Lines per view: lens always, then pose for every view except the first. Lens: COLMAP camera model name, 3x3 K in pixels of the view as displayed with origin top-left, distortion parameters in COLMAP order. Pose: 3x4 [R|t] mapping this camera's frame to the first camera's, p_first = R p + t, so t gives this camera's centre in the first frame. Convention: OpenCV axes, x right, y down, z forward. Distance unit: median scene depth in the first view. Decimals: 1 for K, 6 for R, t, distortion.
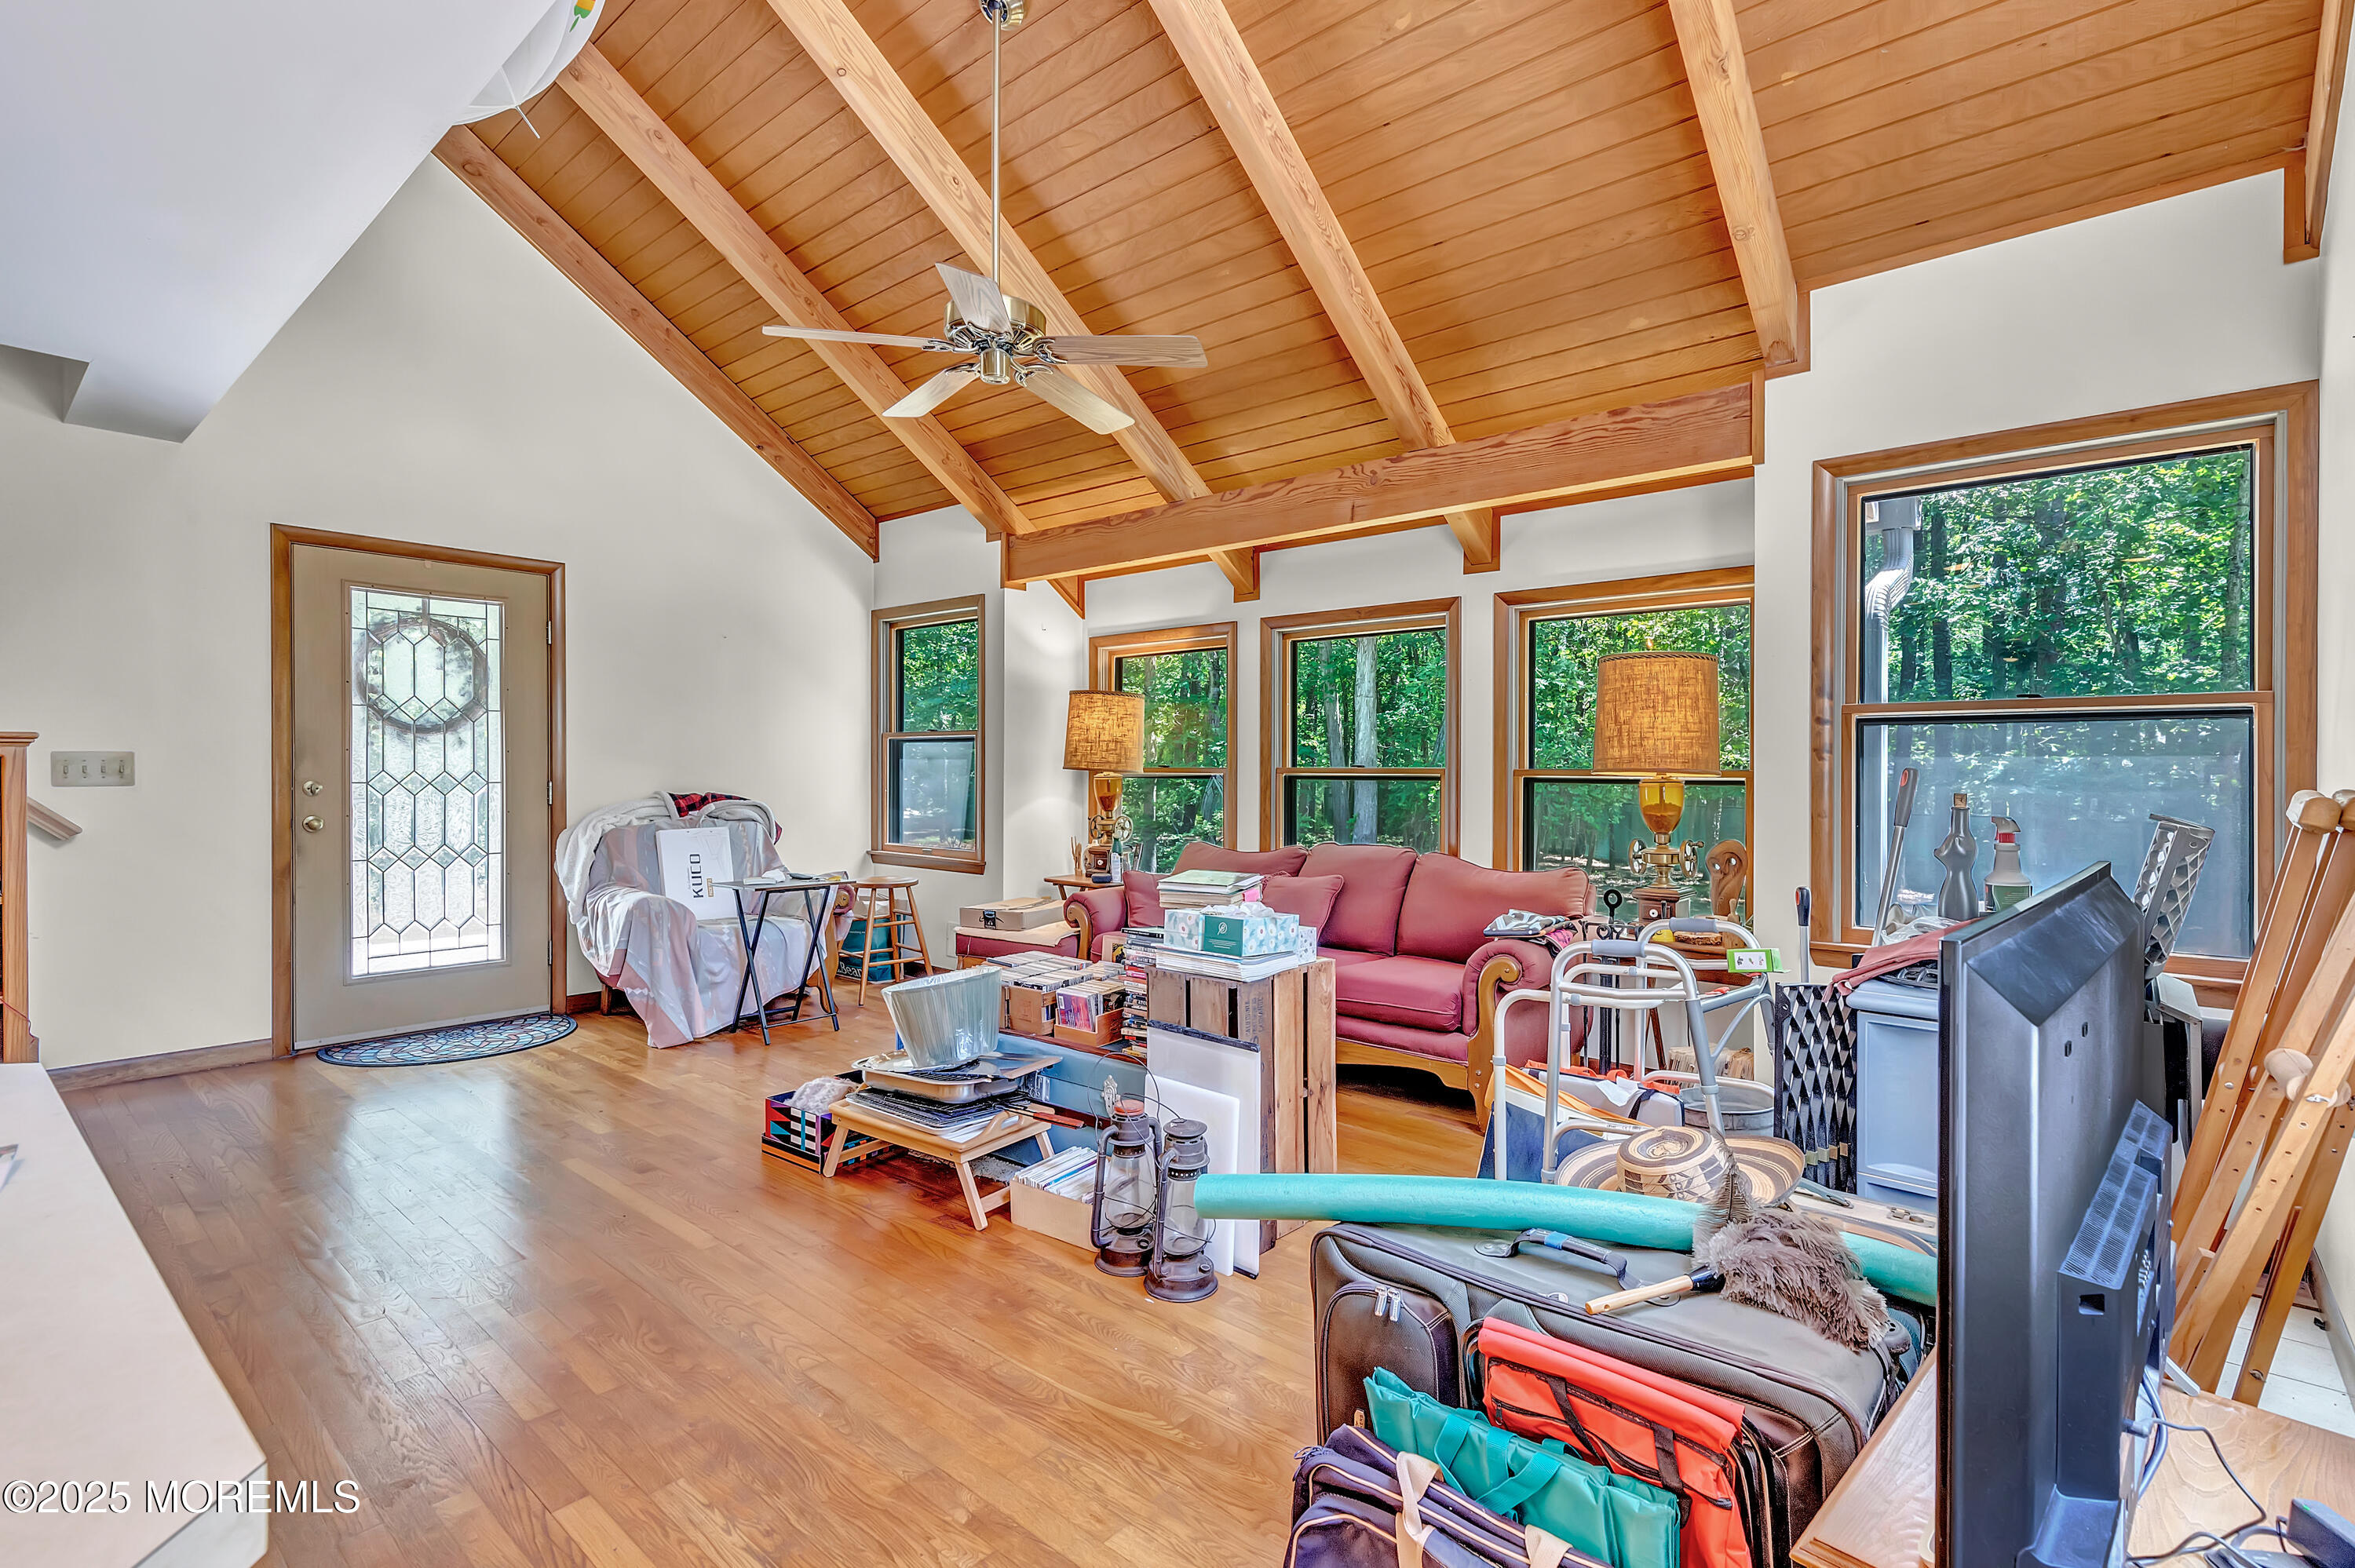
lens RADIAL K [[1063.4, 0, 1207.7], [0, 1063.4, 756.1], [0, 0, 1]] dist [0.006694, -0.001375]
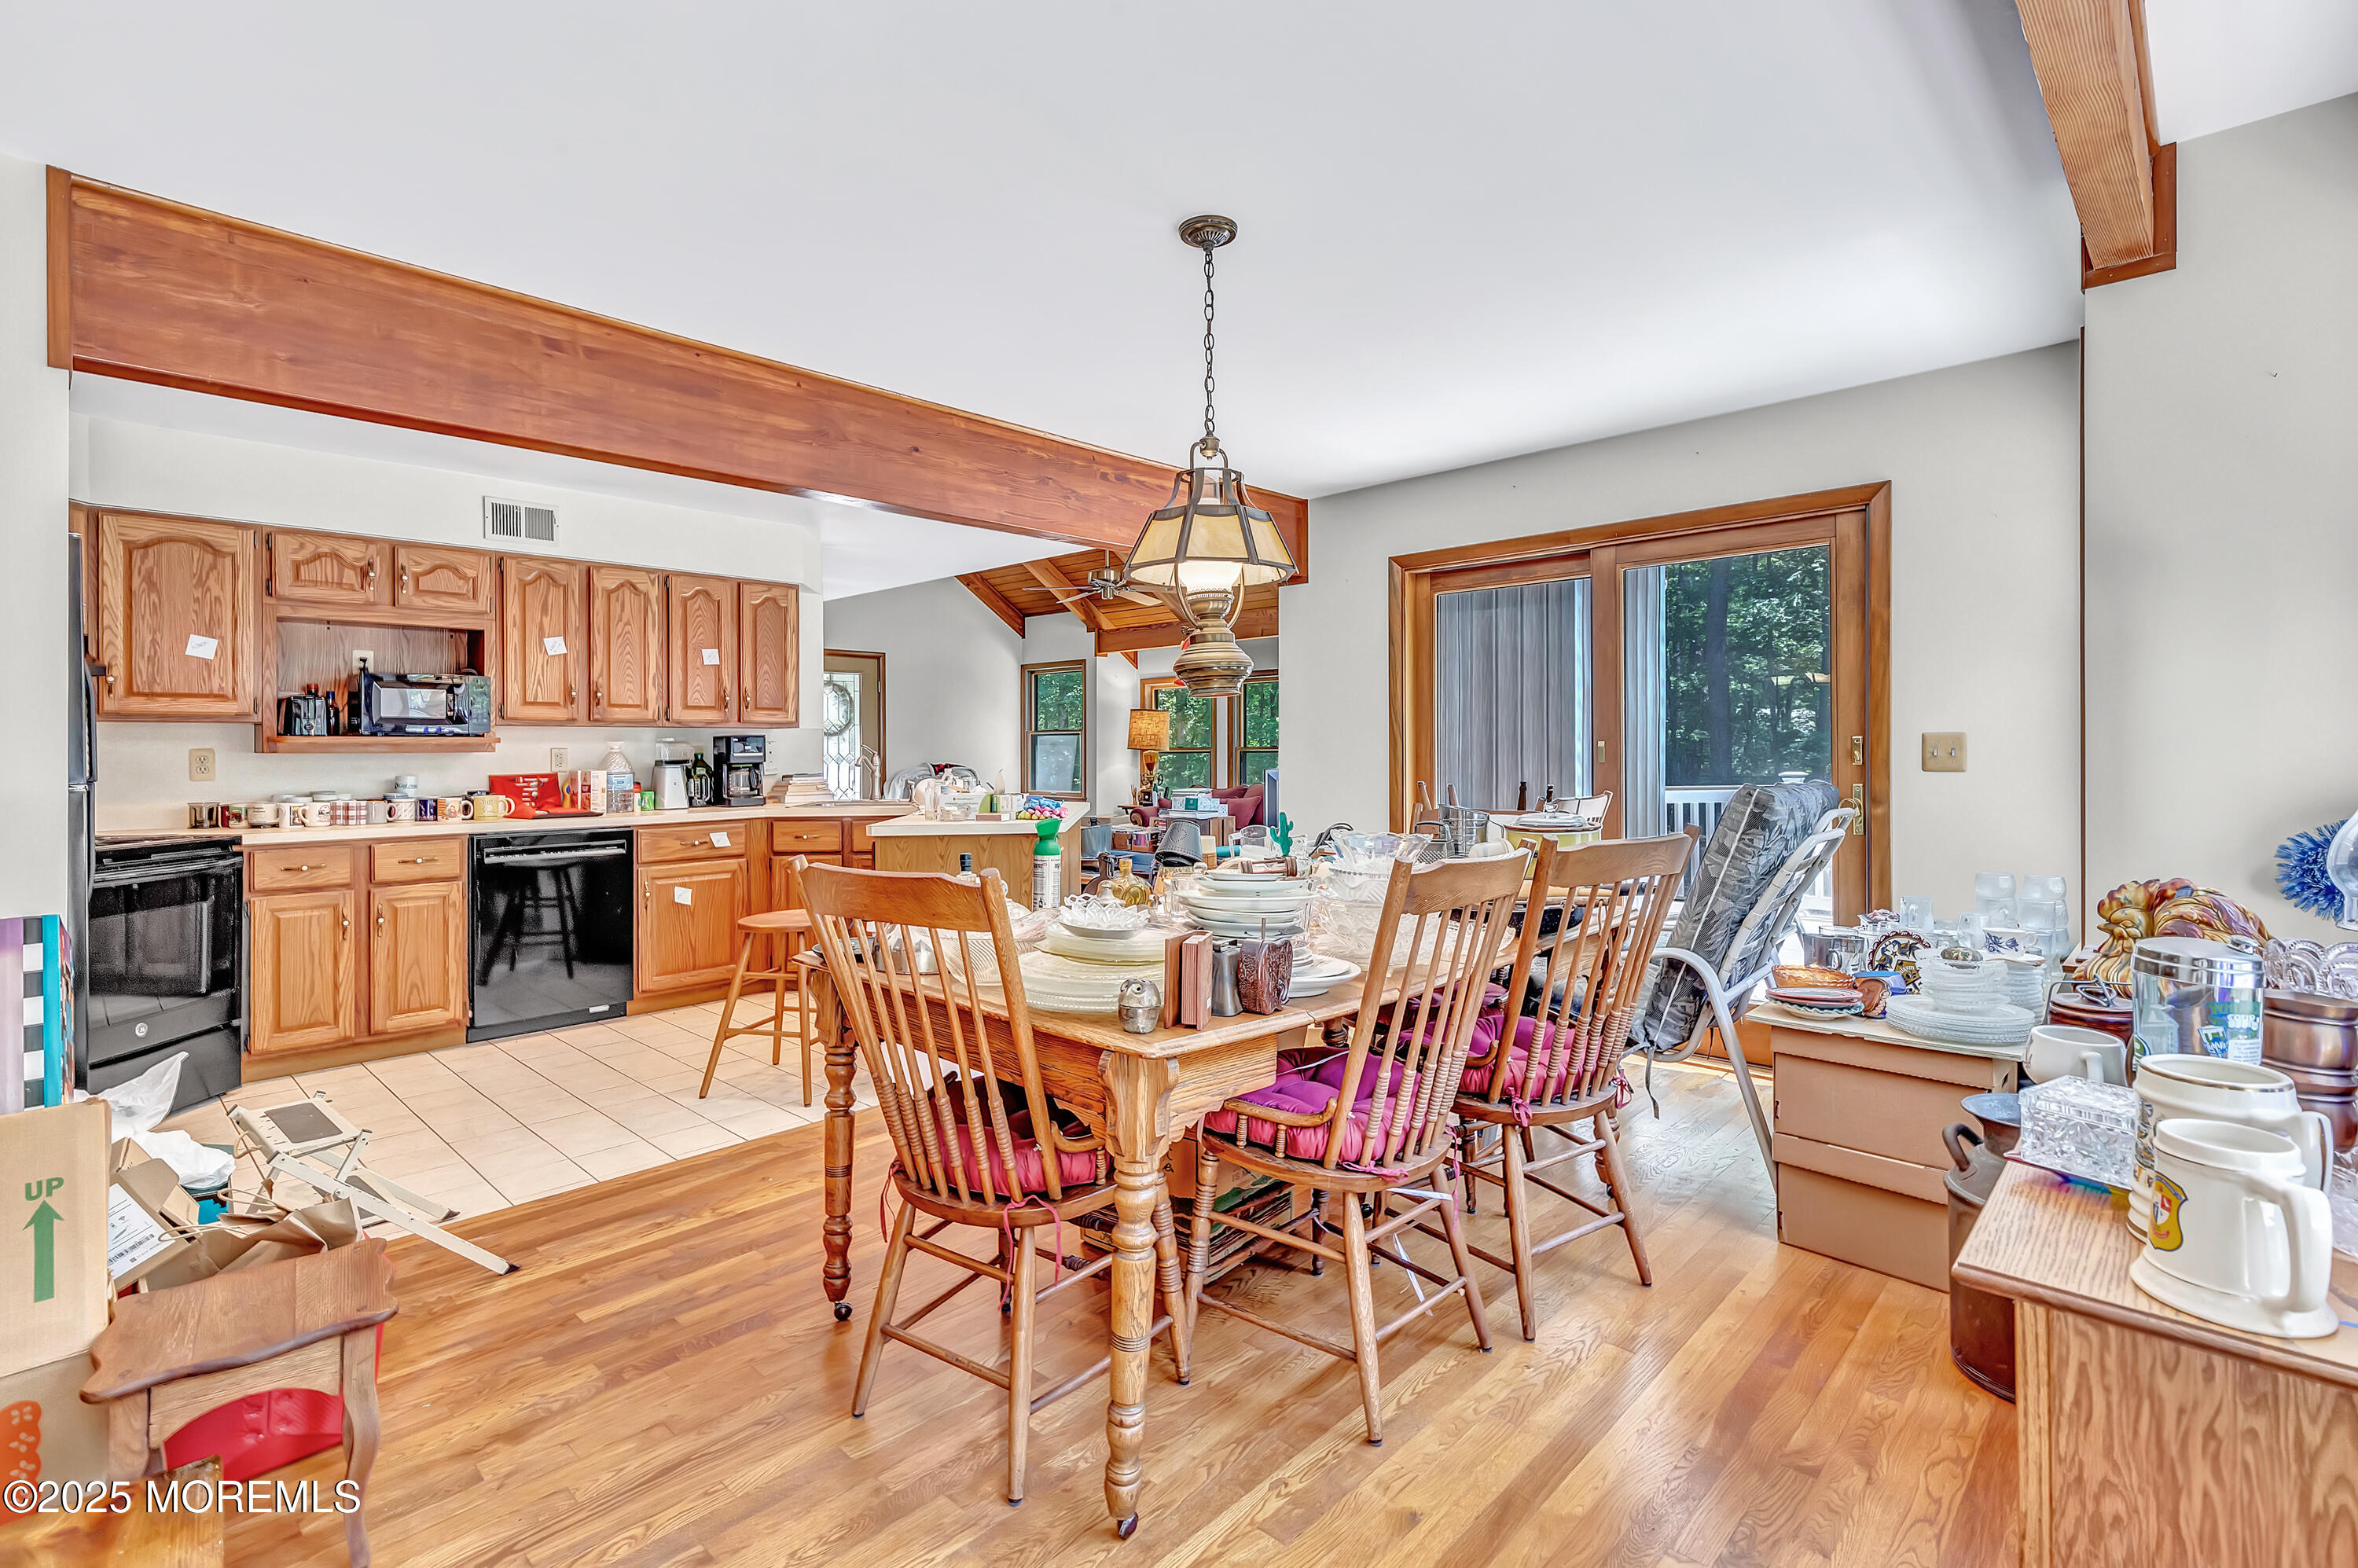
lens RADIAL K [[1064.8, 0, 1211.0], [0, 1064.8, 752.5], [0, 0, 1]] dist [0.006694, -0.001375]
pose [[0.999439, -0.011154, -0.031595, 0.094295], [0.011627, 0.999822, 0.014834, -0.011355], [0.031424, -0.015193, 0.999391, -1.134261]]
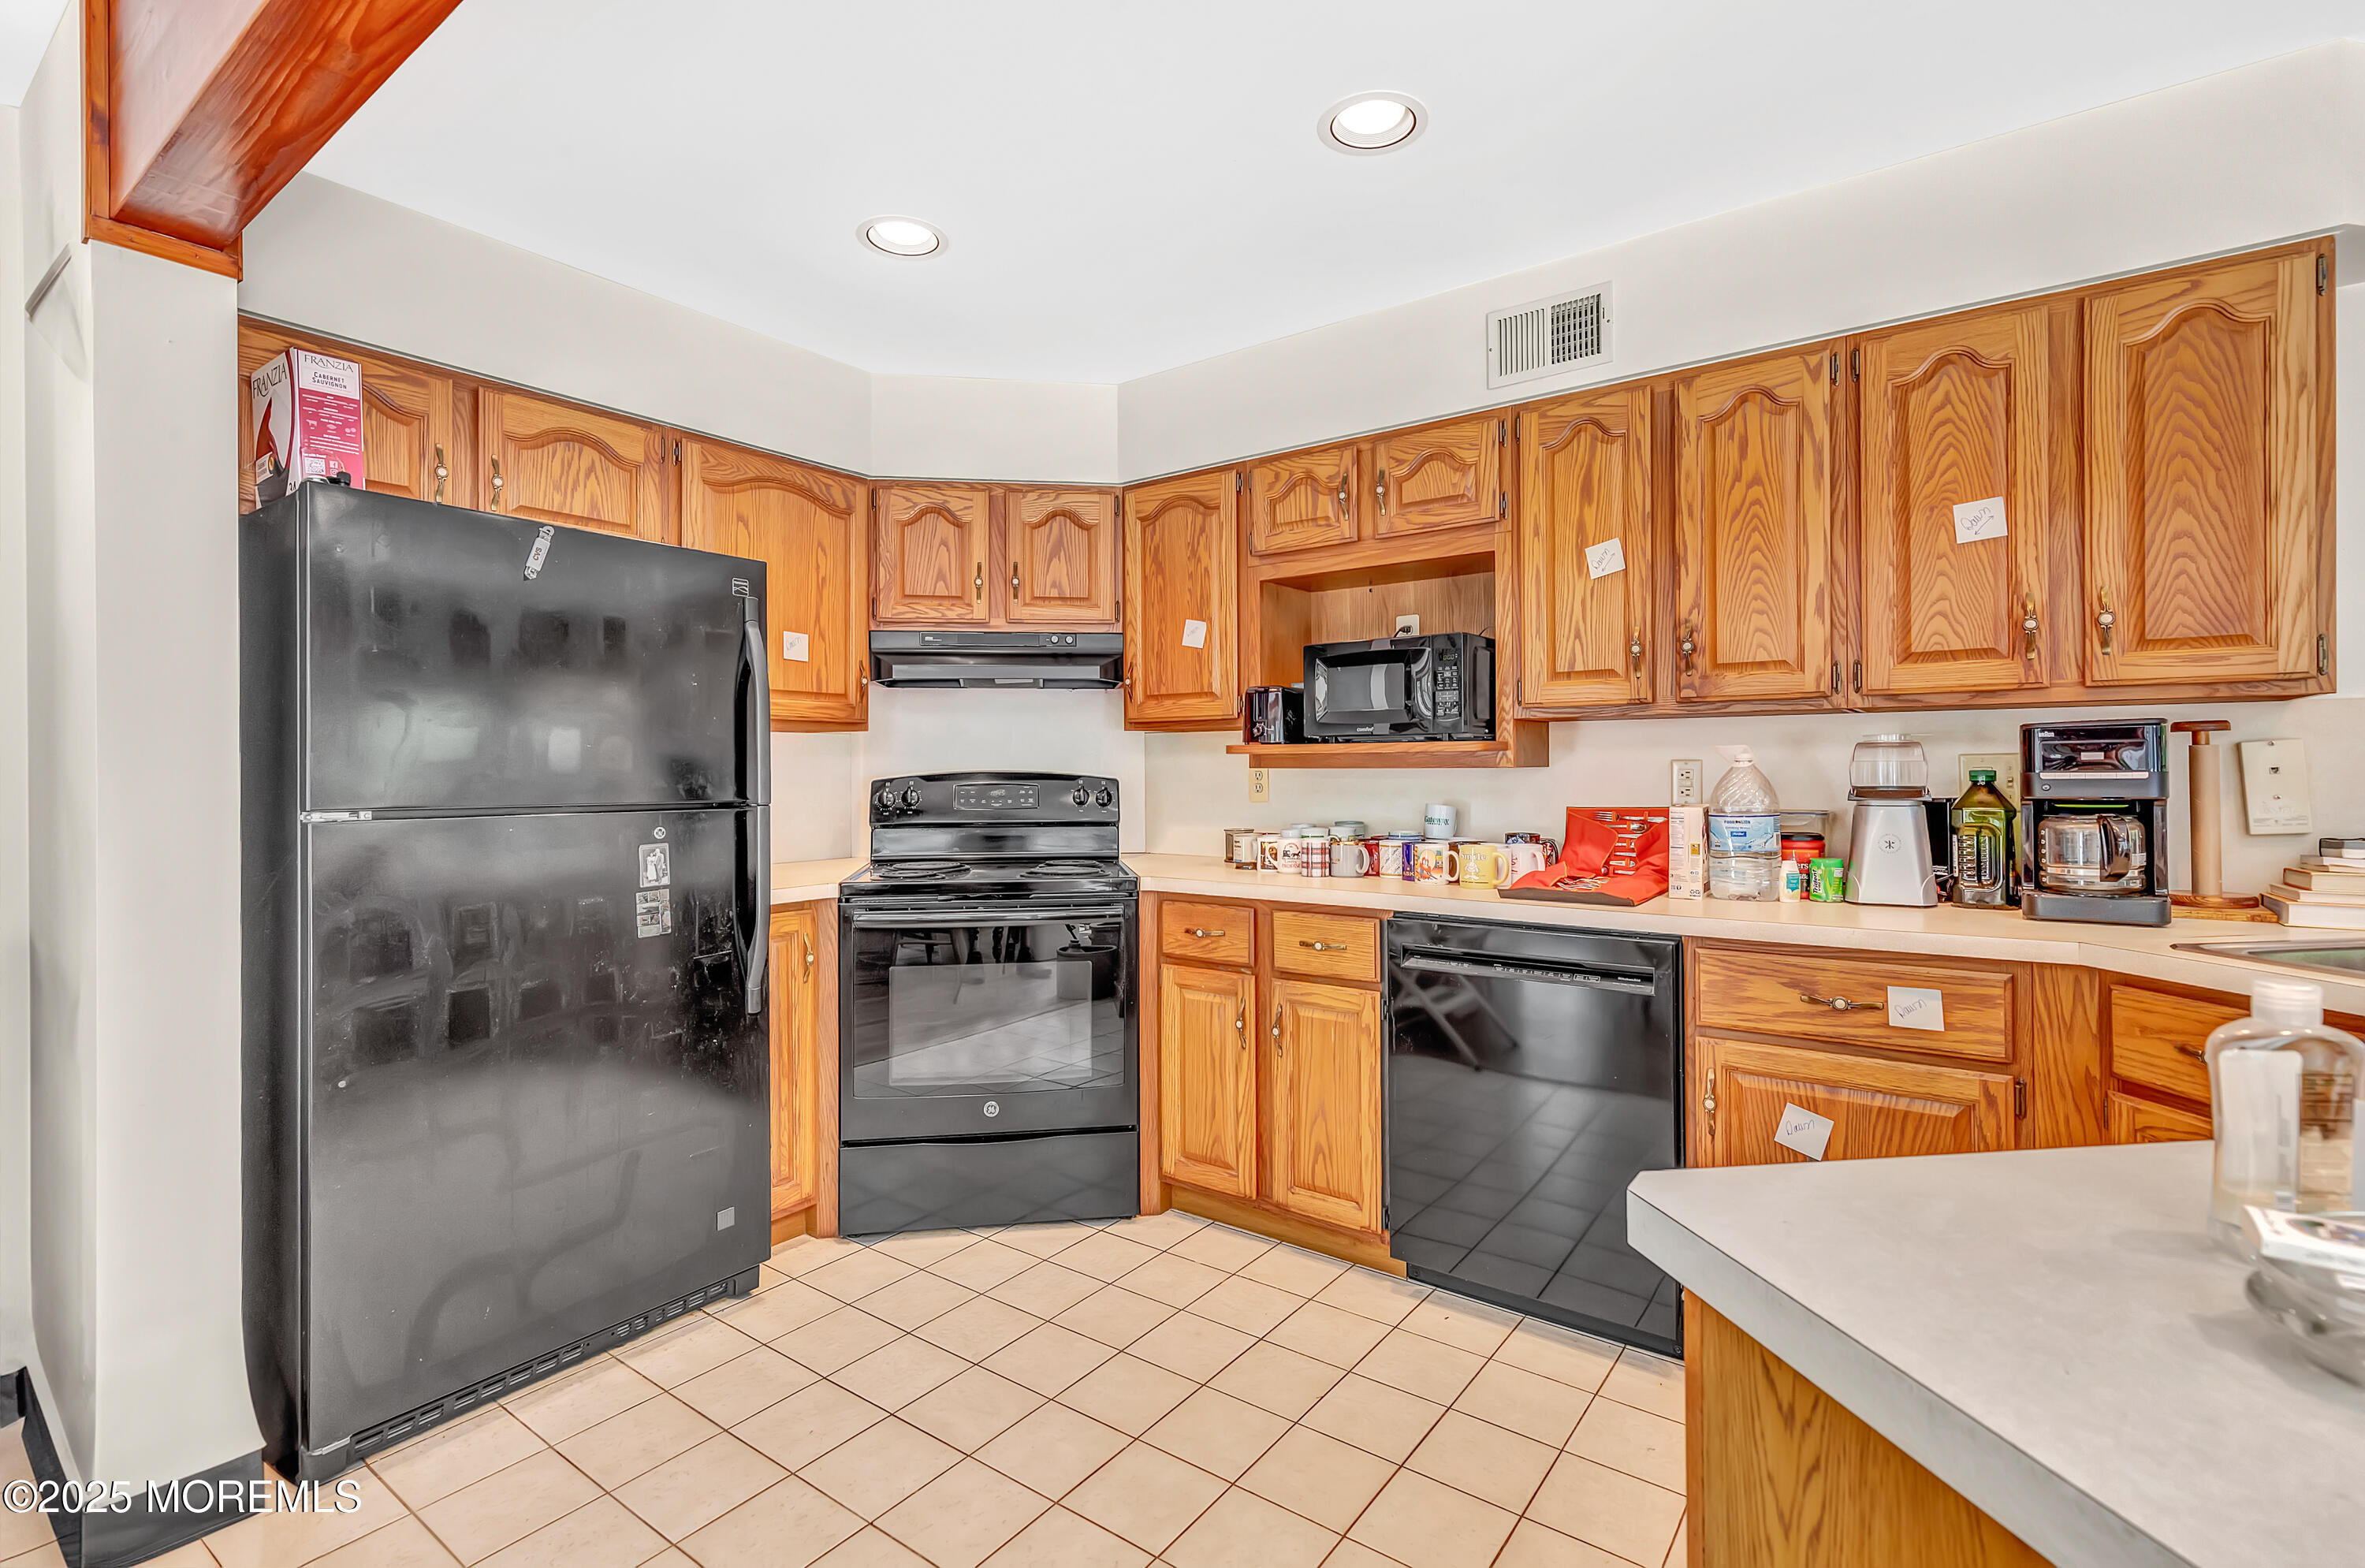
lens RADIAL K [[1068.0, 0, 1225.3], [0, 1068.0, 775.9], [0, 0, 1]] dist [0.006694, -0.001375]
pose [[0.072771, -0.002155, -0.997346, -0.061513], [0.012860, 0.999917, -0.001222, -0.001589], [0.997266, -0.012737, 0.072792, -0.342510]]
